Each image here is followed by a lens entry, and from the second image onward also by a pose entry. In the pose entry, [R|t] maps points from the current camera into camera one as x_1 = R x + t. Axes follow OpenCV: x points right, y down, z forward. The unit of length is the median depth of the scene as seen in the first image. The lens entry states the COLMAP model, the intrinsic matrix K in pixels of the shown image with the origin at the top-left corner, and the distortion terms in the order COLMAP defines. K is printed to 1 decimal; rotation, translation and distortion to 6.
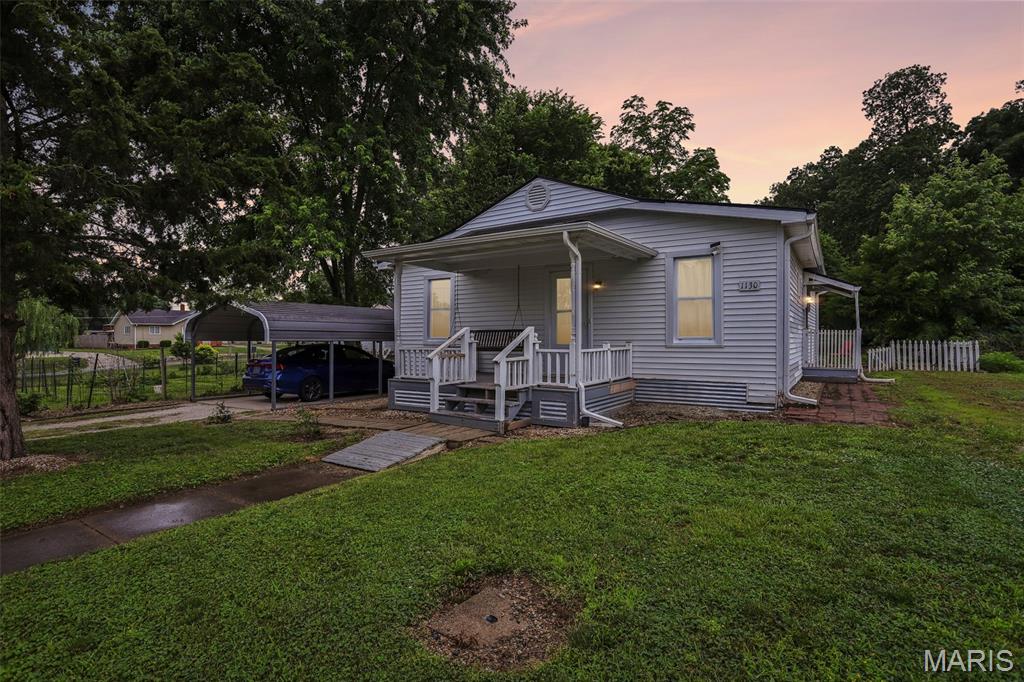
lens RADIAL K [[520.1, 0, 508.0], [0, 520.1, 340.9], [0, 0, 1]] dist [-0.067597, 0.038171]
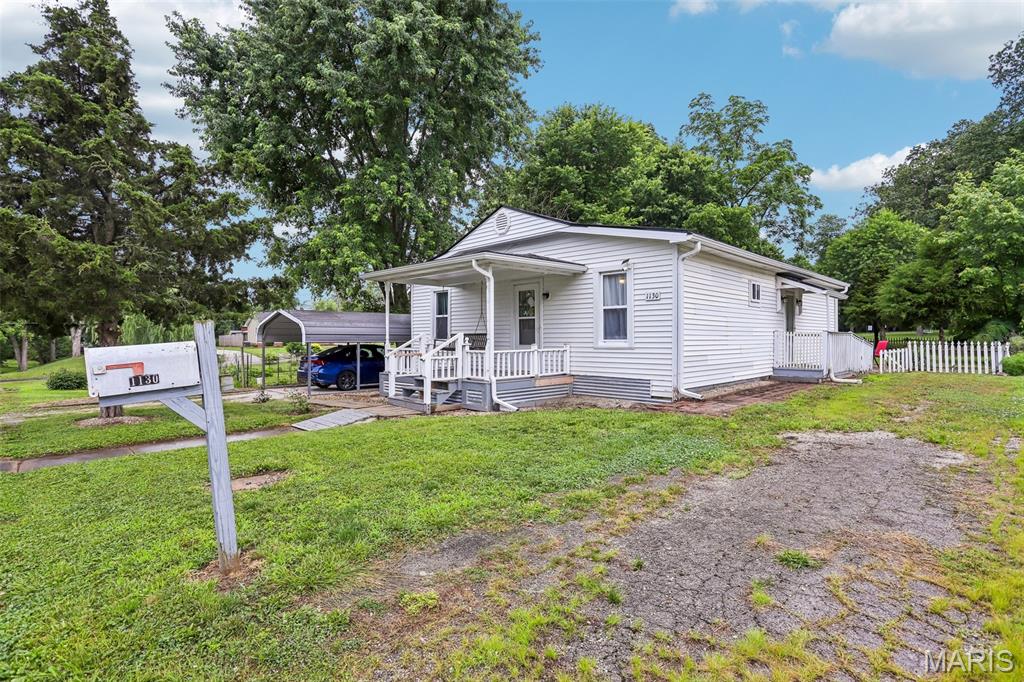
lens RADIAL K [[520.1, 0, 508.0], [0, 520.1, 340.9], [0, 0, 1]] dist [-0.067597, 0.038171]
pose [[0.978482, -0.000500, -0.206330, 0.260570], [0.000916, 0.999998, 0.001921, -0.005300], [0.206328, -0.002069, 0.978481, -0.145447]]
